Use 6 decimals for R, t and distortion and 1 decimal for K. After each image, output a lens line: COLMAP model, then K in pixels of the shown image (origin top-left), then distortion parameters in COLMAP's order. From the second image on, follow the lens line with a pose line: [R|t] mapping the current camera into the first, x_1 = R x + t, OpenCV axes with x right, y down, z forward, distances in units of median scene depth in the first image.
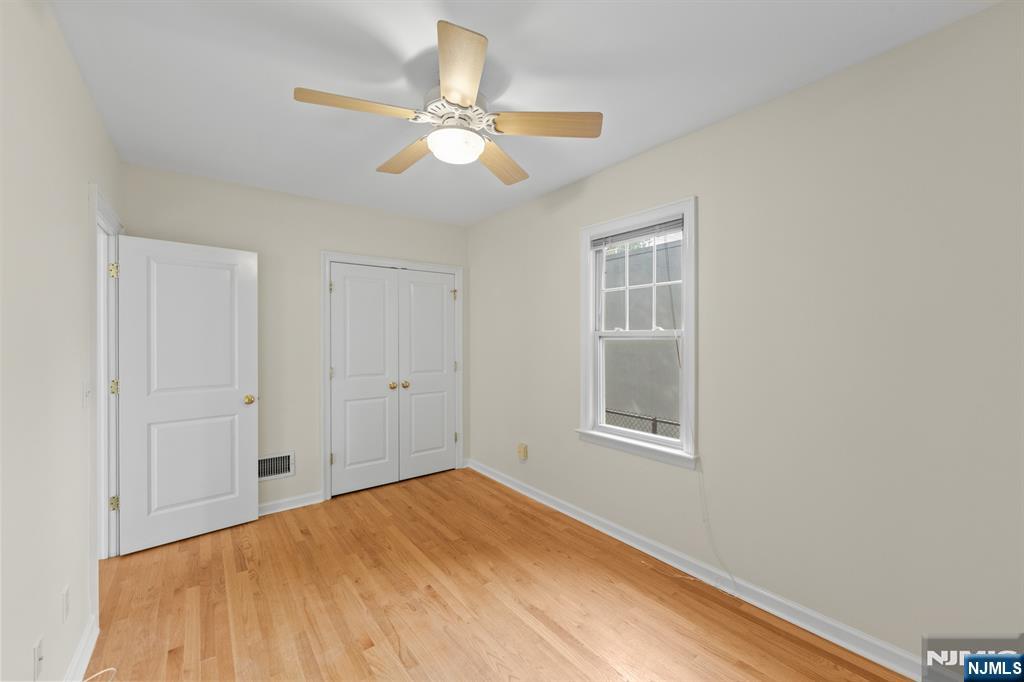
lens RADIAL K [[375.8, 0, 543.8], [0, 375.8, 338.6], [0, 0, 1]] dist [-0.001232, -0.000029]
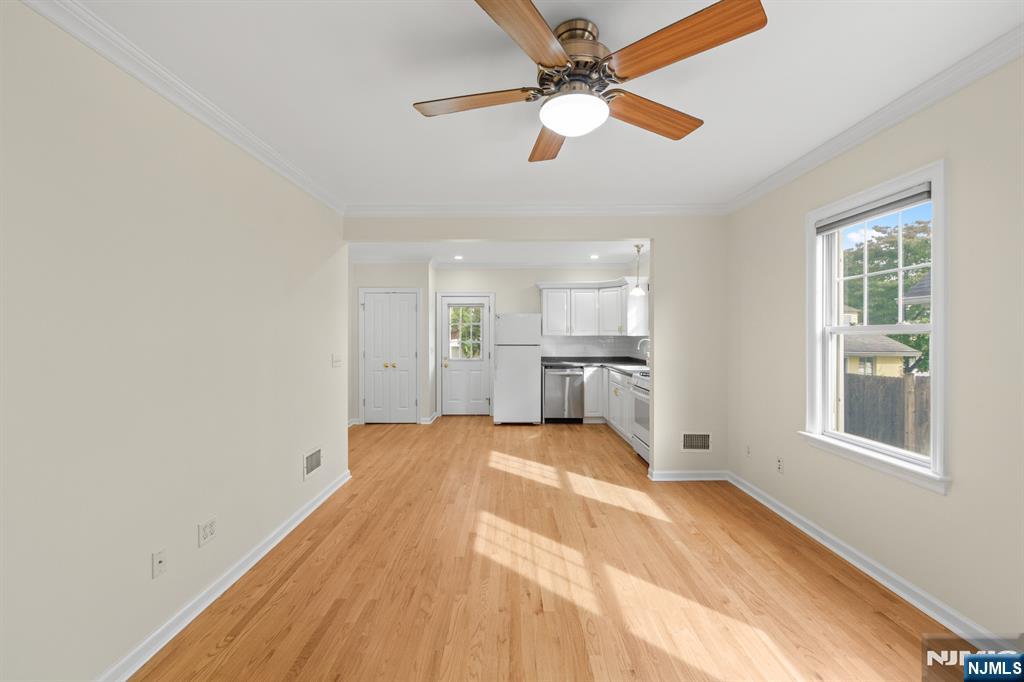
lens RADIAL K [[405.5, 0, 512.0], [0, 405.5, 337.5], [0, 0, 1]] dist [-0.001732, -0.000461]
pose [[0.751820, 0.001886, -0.659366, 0.232310], [0.002295, 0.999982, 0.005477, 0.000089], [0.659364, -0.005631, 0.751802, -0.242045]]
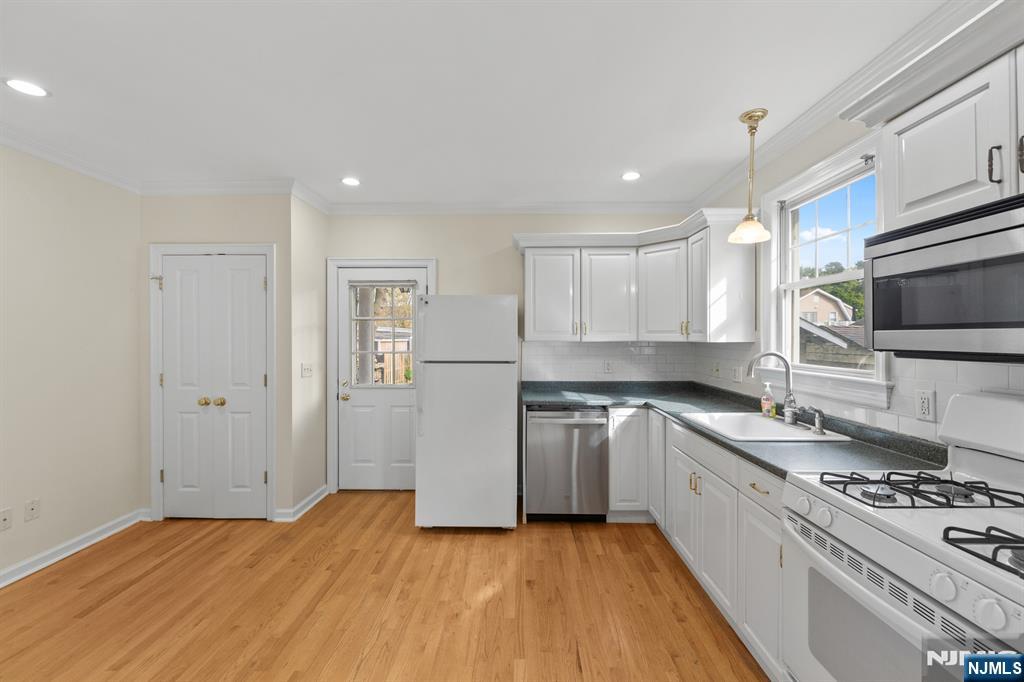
lens RADIAL K [[405.5, 0, 514.2], [0, 405.5, 340.9], [0, 0, 1]] dist [-0.001732, -0.000461]
pose [[0.737006, 0.002718, -0.675880, -0.472998], [0.001697, 0.999981, 0.005872, -0.006567], [0.675884, -0.005474, 0.736988, 0.849663]]
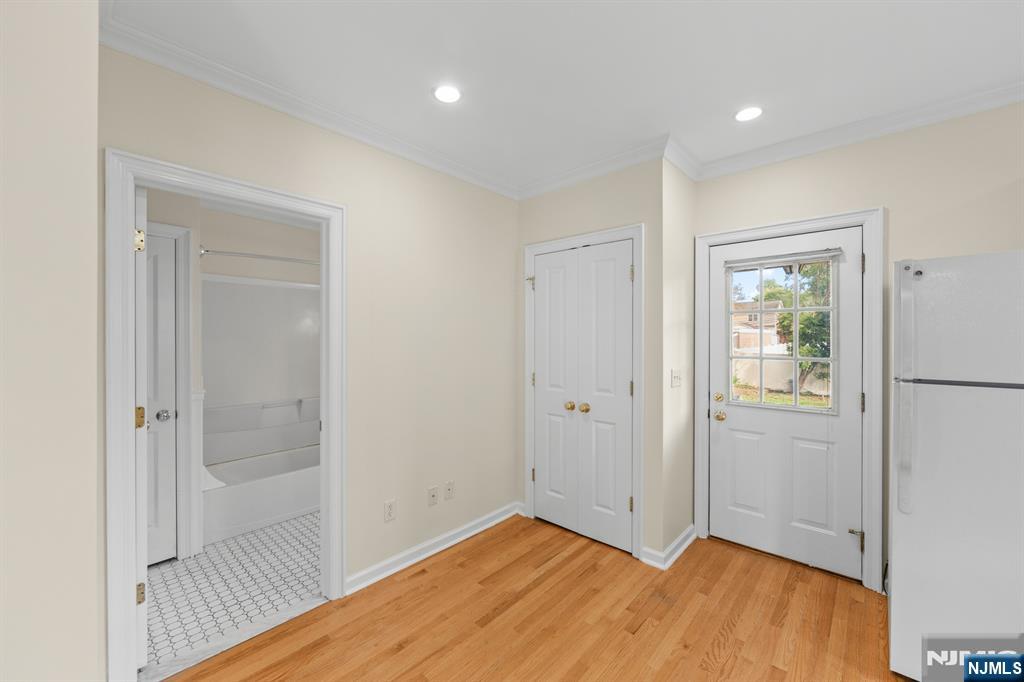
lens RADIAL K [[405.5, 0, 511.4], [0, 405.5, 338.4], [0, 0, 1]] dist [-0.001732, -0.000461]
pose [[0.107490, 0.000414, -0.994206, -0.865785], [0.001243, 0.999999, 0.000551, -0.008773], [0.994205, -0.001295, 0.107489, 0.830327]]
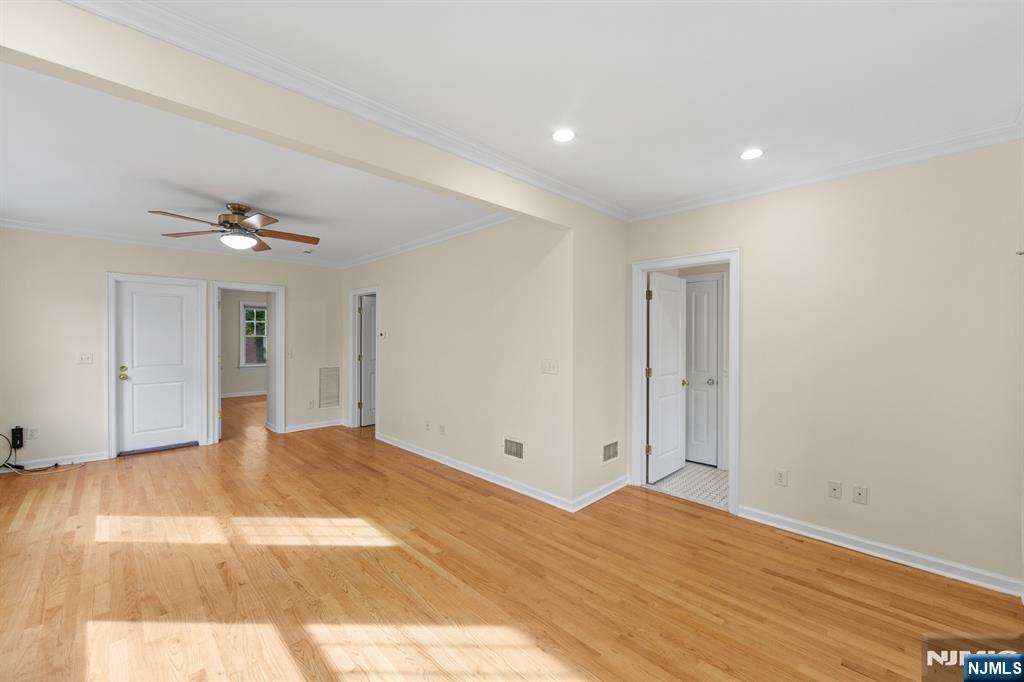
lens RADIAL K [[405.5, 0, 512.9], [0, 405.5, 339.9], [0, 0, 1]] dist [-0.001732, -0.000461]
pose [[-0.998122, -0.004496, -0.061087, -0.988117], [-0.005013, 0.999953, 0.008312, -0.011069], [0.061047, 0.008603, -0.998098, 1.777806]]
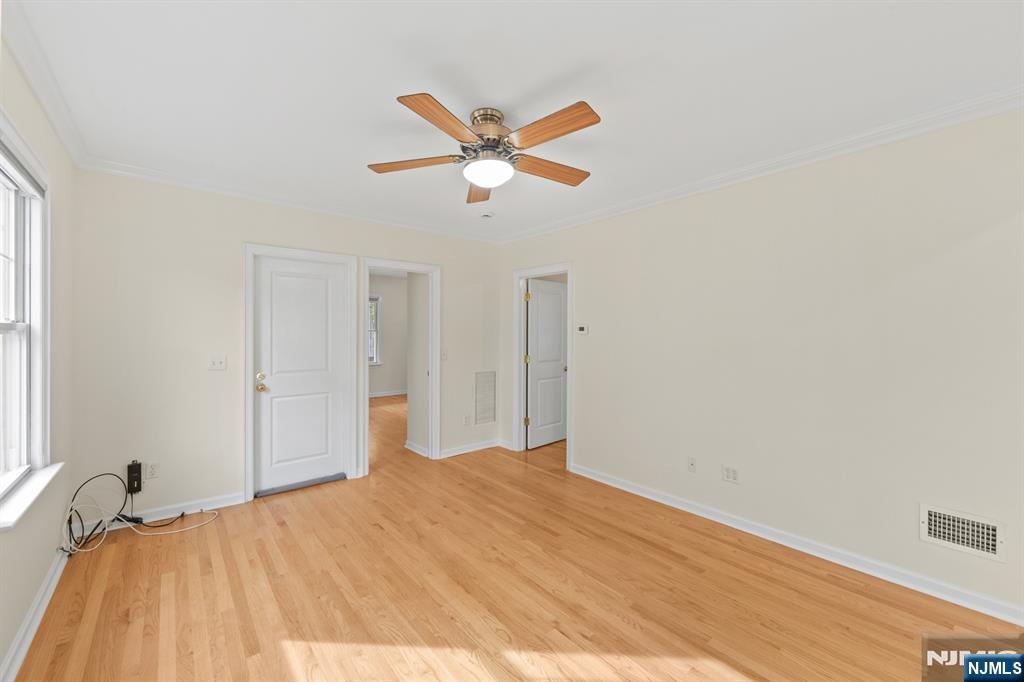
lens RADIAL K [[405.5, 0, 512.4], [0, 405.5, 332.8], [0, 0, 1]] dist [-0.001732, -0.000461]
pose [[-0.999759, -0.003728, 0.021652, -0.181294], [-0.003681, 0.999991, 0.002206, -0.006495], [-0.021660, 0.002126, -0.999763, 1.147449]]
